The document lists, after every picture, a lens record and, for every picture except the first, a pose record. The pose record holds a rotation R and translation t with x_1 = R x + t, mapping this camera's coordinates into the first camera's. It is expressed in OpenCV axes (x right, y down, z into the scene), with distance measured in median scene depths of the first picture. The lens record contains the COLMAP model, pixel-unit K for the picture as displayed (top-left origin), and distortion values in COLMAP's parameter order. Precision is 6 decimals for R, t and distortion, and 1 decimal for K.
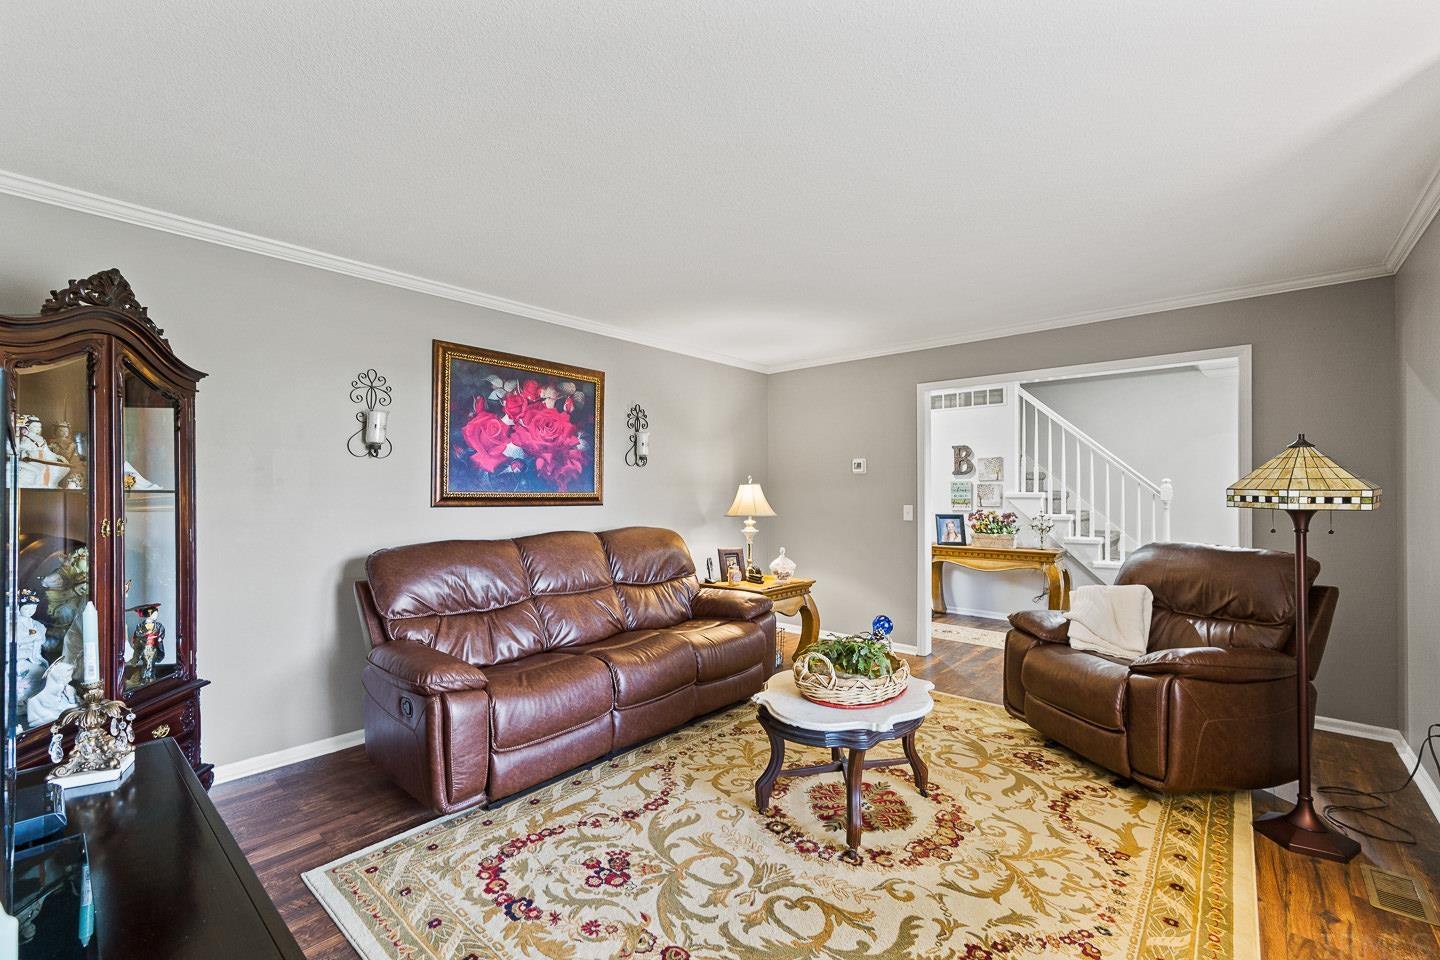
lens RADIAL K [[595.8, 0, 713.3], [0, 595.8, 490.2], [0, 0, 1]] dist [0.001292, 0.000121]
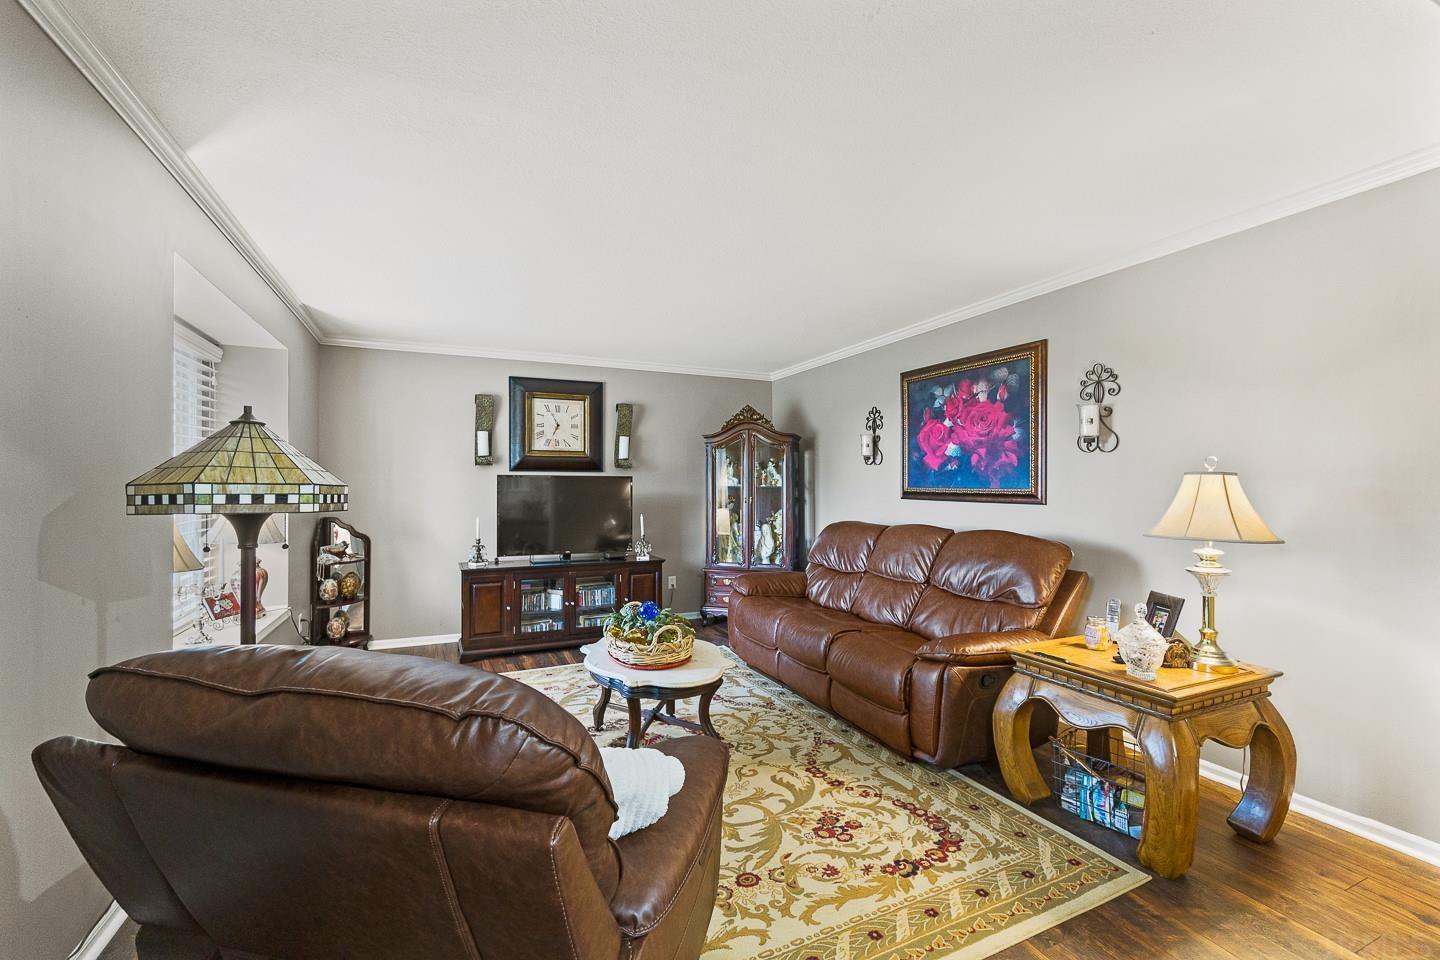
lens RADIAL K [[611.1, 0, 720.0], [0, 611.1, 480.0], [0, 0, 1]] dist [0.001750, 0.000174]
pose [[-0.397927, -0.010185, -0.917361, 0.948044], [0.000508, 0.999936, -0.011322, 0.001536], [0.917417, -0.004971, -0.397896, 1.174661]]
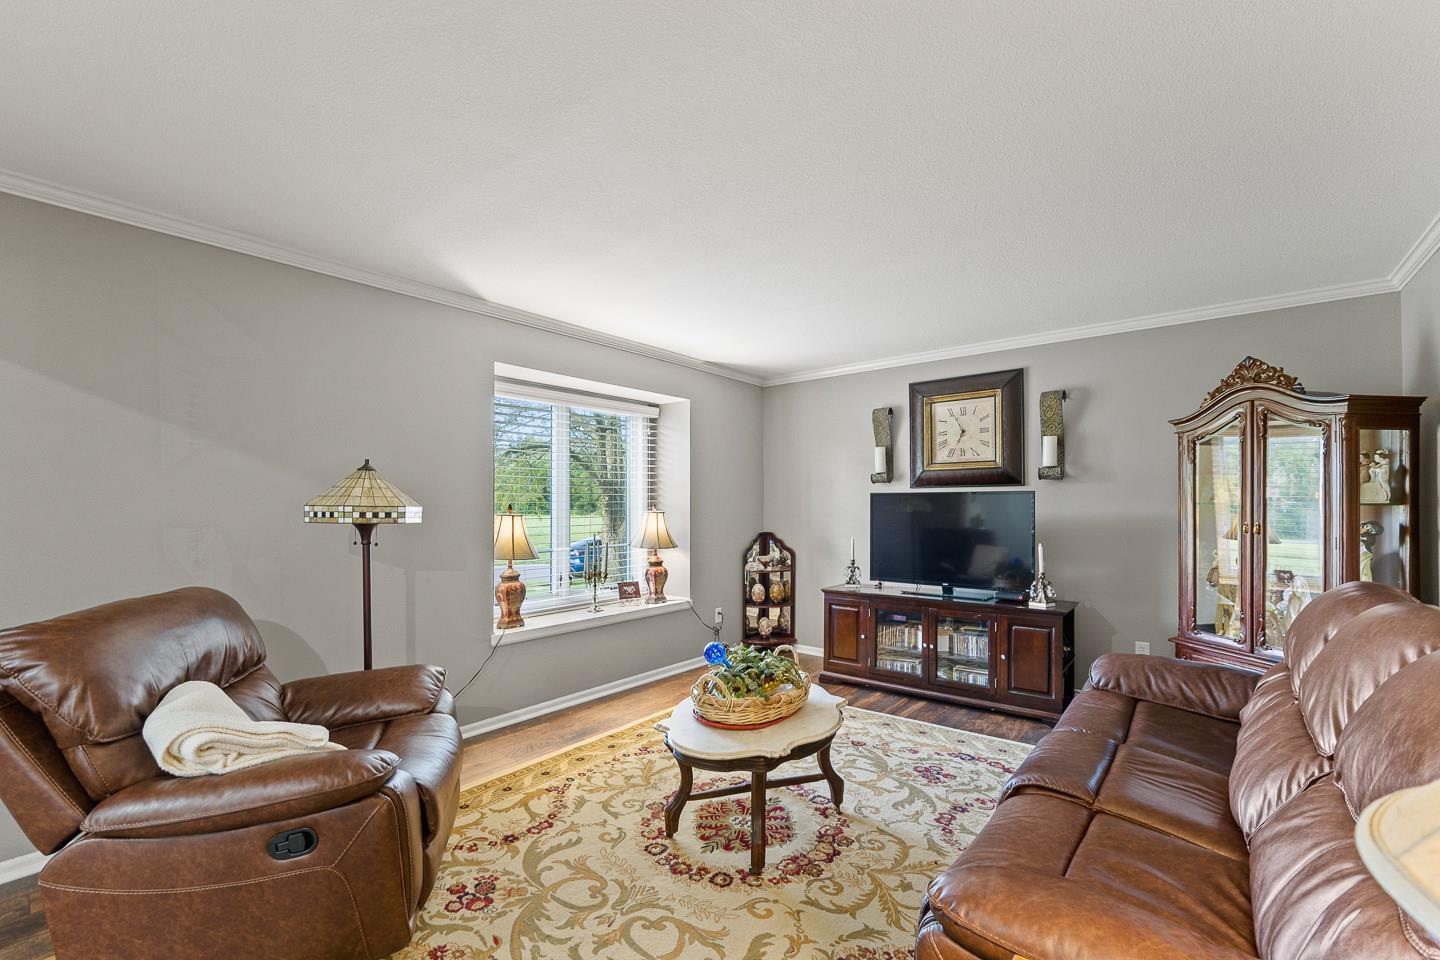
lens RADIAL K [[623.1, 0, 713.4], [0, 623.1, 497.3], [0, 0, 1]] dist [-0.000175, 0.000042]
pose [[-0.998986, 0.002572, -0.044952, 0.245471], [0.003237, 0.999886, -0.014716, 0.001442], [0.044909, -0.014847, -0.998881, 1.476258]]
